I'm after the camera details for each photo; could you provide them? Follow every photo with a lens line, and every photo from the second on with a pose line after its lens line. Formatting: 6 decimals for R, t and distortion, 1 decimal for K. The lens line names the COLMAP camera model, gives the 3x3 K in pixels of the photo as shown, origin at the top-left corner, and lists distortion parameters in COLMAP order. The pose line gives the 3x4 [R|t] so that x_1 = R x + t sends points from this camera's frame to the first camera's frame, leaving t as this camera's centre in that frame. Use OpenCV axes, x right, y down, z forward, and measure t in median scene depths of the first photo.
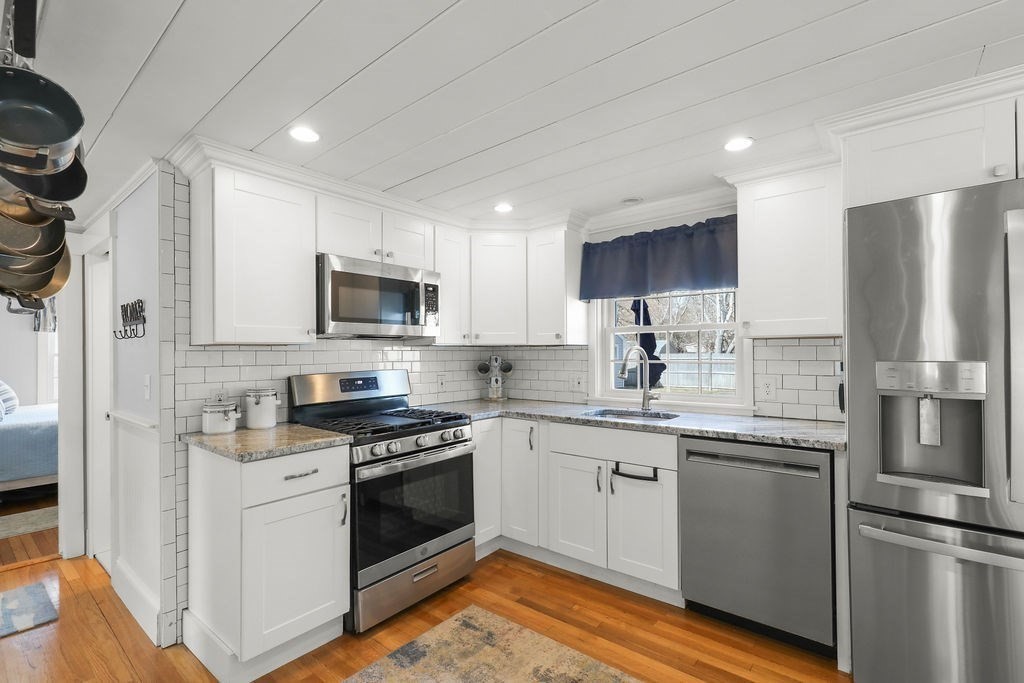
lens RADIAL K [[466.0, 0, 510.0], [0, 466.0, 346.7], [0, 0, 1]] dist [0.000648, -0.000597]
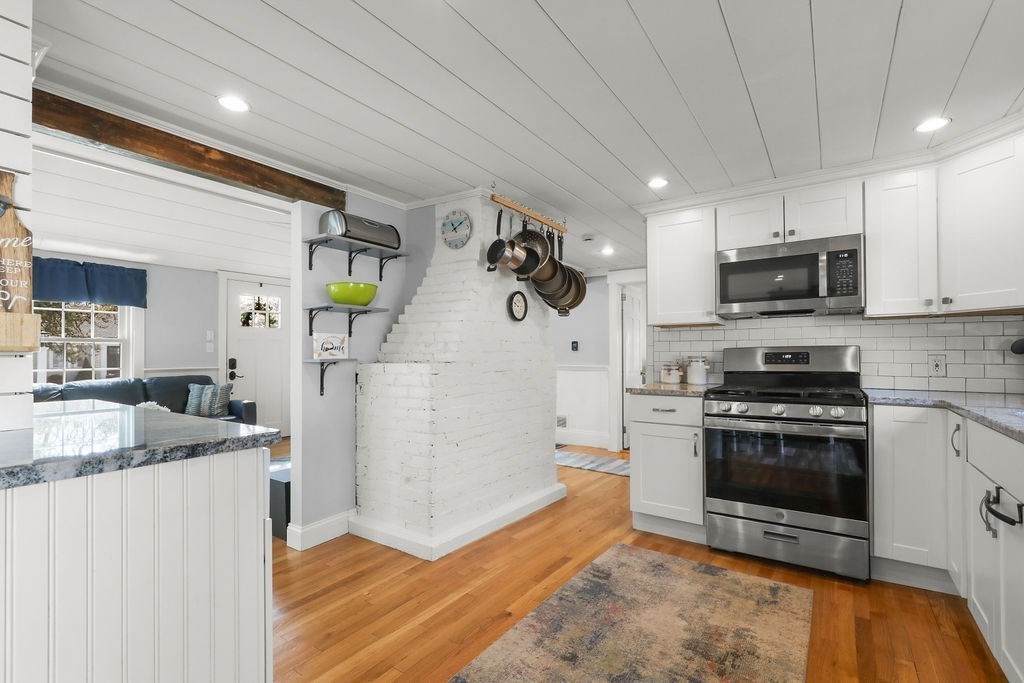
lens RADIAL K [[466.0, 0, 520.1], [0, 466.0, 348.3], [0, 0, 1]] dist [0.000648, -0.000597]
pose [[0.092967, -0.002147, -0.995667, 0.815492], [0.015648, 0.999877, -0.000696, 0.057934], [0.995546, -0.015515, 0.092989, 0.337062]]
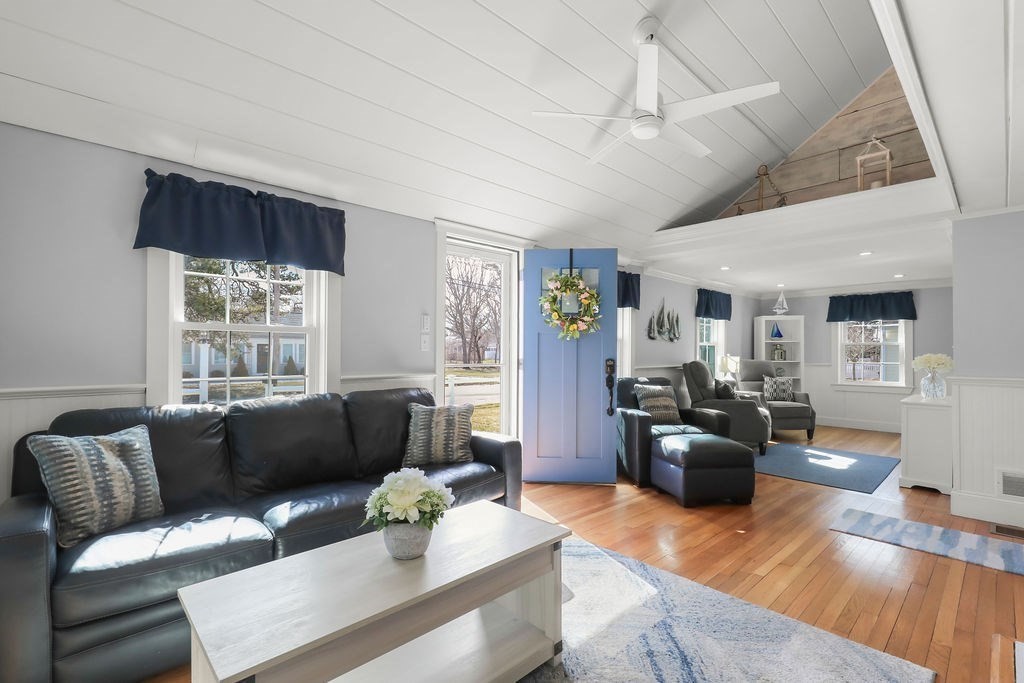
lens RADIAL K [[466.0, 0, 515.8], [0, 466.0, 348.3], [0, 0, 1]] dist [0.000648, -0.000597]
pose [[-0.119994, -0.003824, -0.992767, -0.227394], [0.007461, 0.999961, -0.004754, 0.056058], [0.992747, -0.007977, -0.119961, -0.522965]]
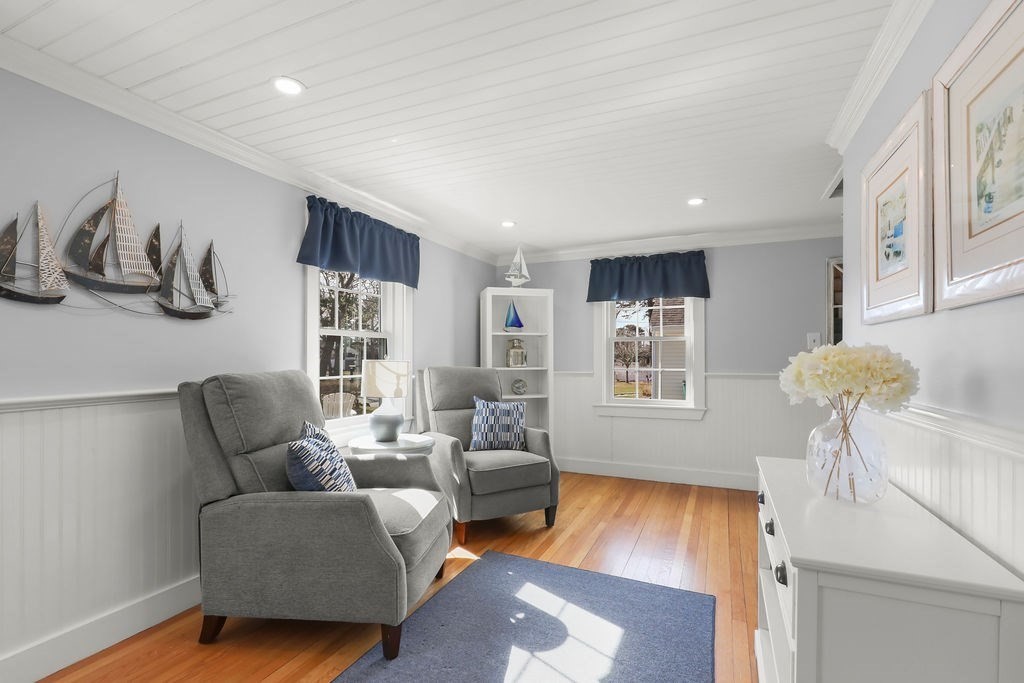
lens RADIAL K [[466.0, 0, 517.5], [0, 466.0, 359.3], [0, 0, 1]] dist [0.000648, -0.000597]
pose [[0.272333, 0.006425, -0.962182, -1.849472], [0.010895, 0.999893, 0.009761, 0.089674], [0.962141, -0.013141, 0.272234, 0.390588]]
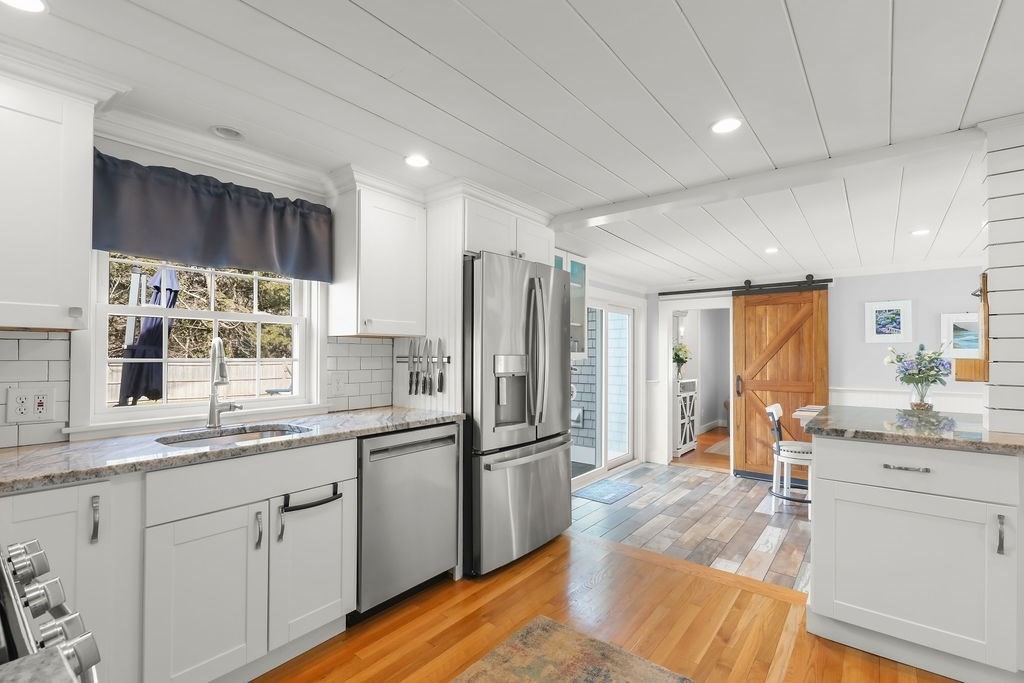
lens RADIAL K [[466.0, 0, 514.3], [0, 466.0, 350.1], [0, 0, 1]] dist [0.000648, -0.000597]
pose [[-0.022759, 0.014576, 0.999635, -0.542560], [-0.013857, 0.999793, -0.014894, 0.026133], [-0.999645, -0.014190, -0.022553, 0.692387]]
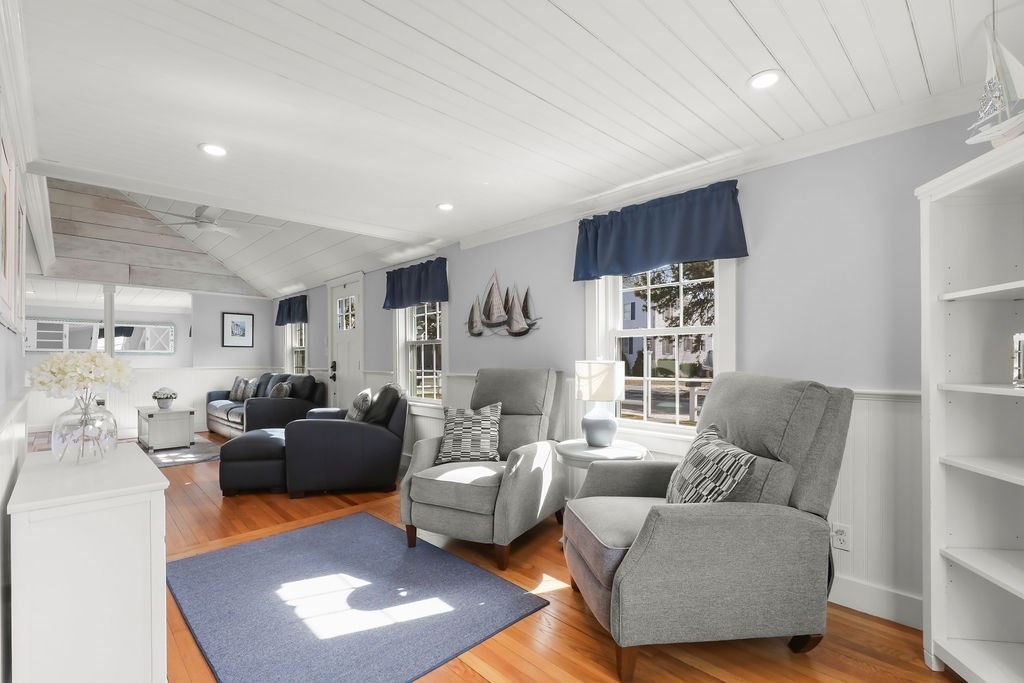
lens RADIAL K [[466.0, 0, 516.3], [0, 466.0, 361.5], [0, 0, 1]] dist [0.000648, -0.000597]
pose [[-0.993920, 0.007976, 0.109820, -3.033970], [0.007783, 0.999967, -0.002182, 0.101781], [-0.109833, -0.001314, -0.993949, 1.567313]]
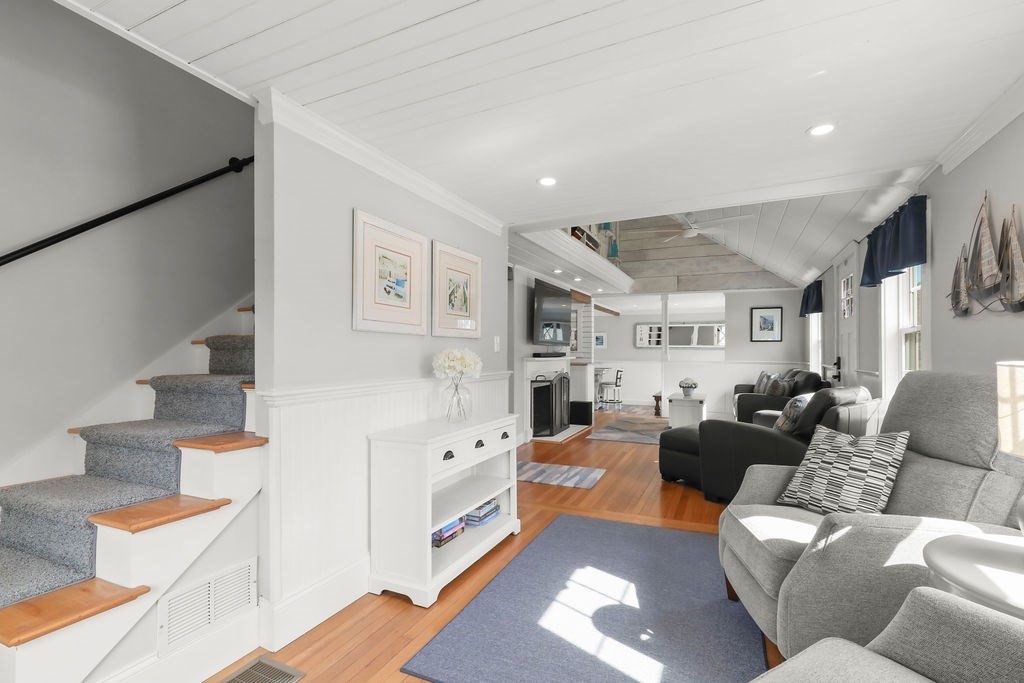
lens RADIAL K [[466.0, 0, 516.0], [0, 466.0, 352.2], [0, 0, 1]] dist [0.000648, -0.000597]
pose [[-0.255571, 0.007627, 0.966760, -3.414967], [-0.007809, 0.999920, -0.009953, 0.098420], [-0.966759, -0.010094, -0.255491, 1.054762]]
